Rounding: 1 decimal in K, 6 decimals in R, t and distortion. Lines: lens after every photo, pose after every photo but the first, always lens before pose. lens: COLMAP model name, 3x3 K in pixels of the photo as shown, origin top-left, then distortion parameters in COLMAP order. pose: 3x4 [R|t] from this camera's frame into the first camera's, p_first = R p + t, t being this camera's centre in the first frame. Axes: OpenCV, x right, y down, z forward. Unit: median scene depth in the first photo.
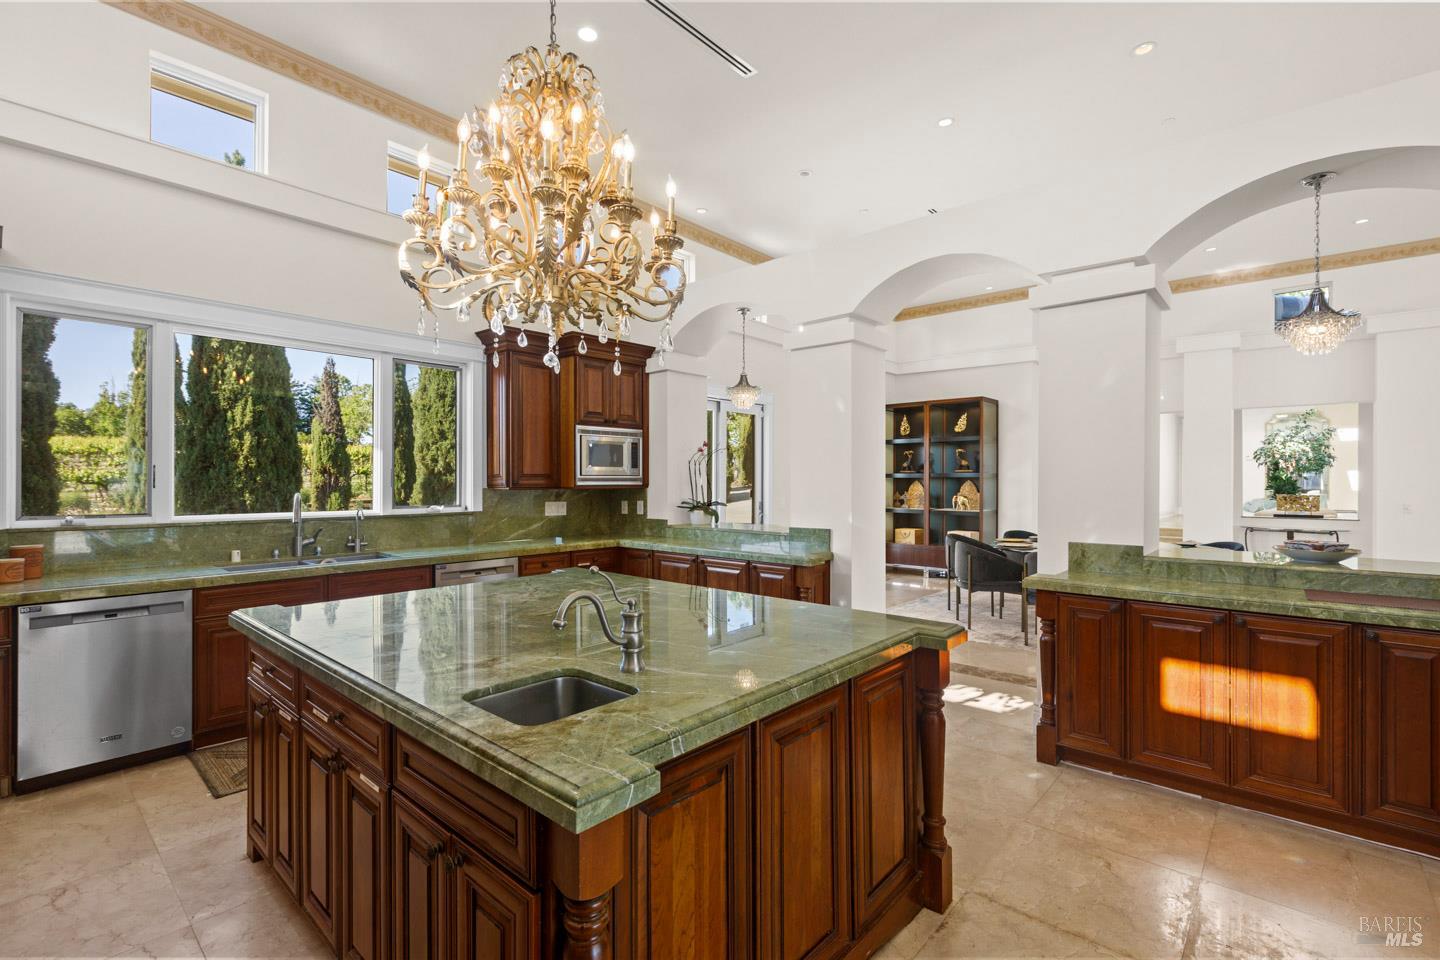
lens RADIAL K [[669.2, 0, 725.0], [0, 669.2, 478.1], [0, 0, 1]] dist [0.000385, 0.000924]
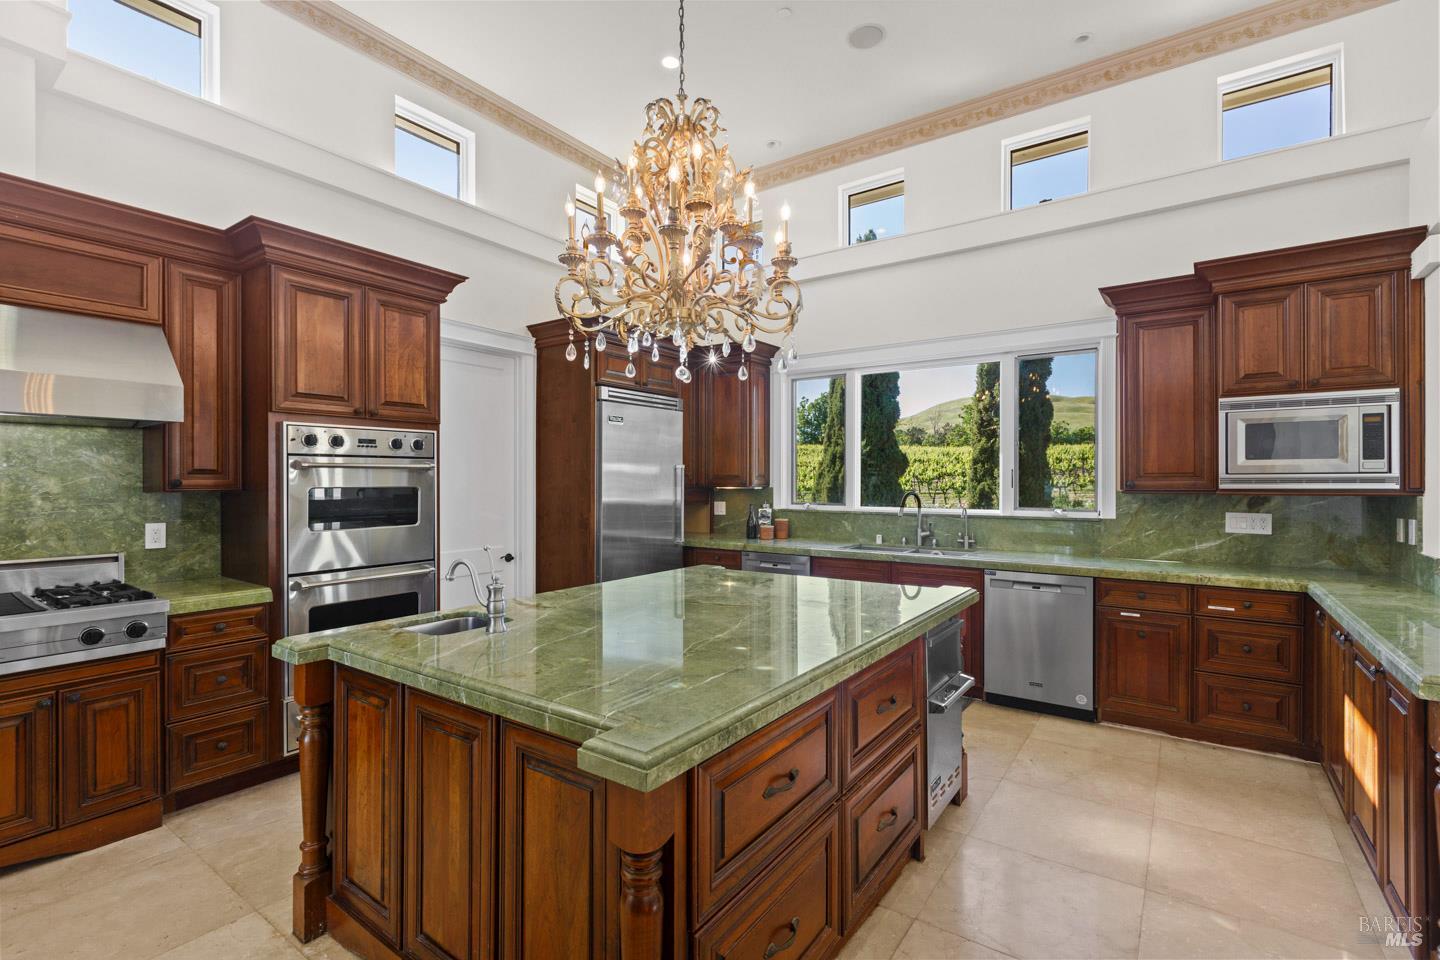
lens RADIAL K [[647.5, 0, 719.7], [0, 647.5, 481.4], [0, 0, 1]] dist [-0.000941, 0.000091]
pose [[0.089341, 0.001218, -0.996000, 0.384782], [0.002700, 0.999995, 0.001465, 0.001161], [0.995997, -0.002820, 0.089338, 0.451914]]
